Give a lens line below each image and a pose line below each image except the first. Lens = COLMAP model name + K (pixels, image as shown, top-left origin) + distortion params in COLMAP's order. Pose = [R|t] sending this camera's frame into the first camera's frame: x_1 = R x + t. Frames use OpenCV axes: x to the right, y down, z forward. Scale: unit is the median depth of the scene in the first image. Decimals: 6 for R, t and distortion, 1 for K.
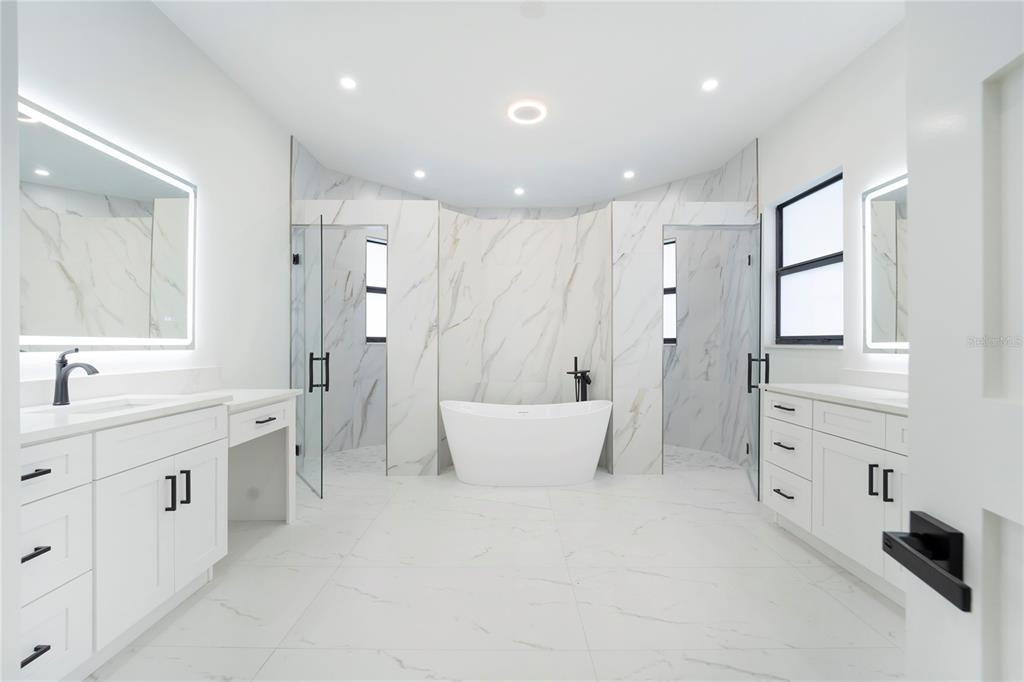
lens RADIAL K [[423.0, 0, 512.0], [0, 423.0, 341.0], [0, 0, 1]] dist [0.000238, -0.000040]
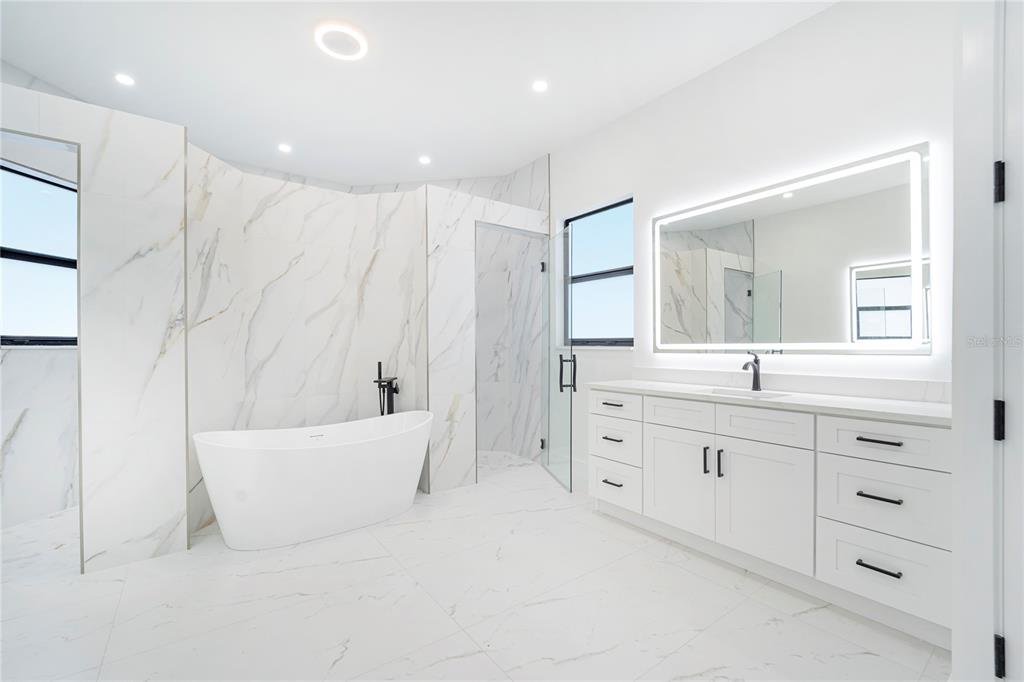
lens RADIAL K [[436.1, 0, 511.0], [0, 436.1, 345.7], [0, 0, 1]] dist [-0.001398, -0.000416]
pose [[0.816970, -0.004457, 0.576663, -0.139957], [0.000569, 0.999976, 0.006922, -0.000403], [-0.576680, -0.005327, 0.816953, 0.151906]]
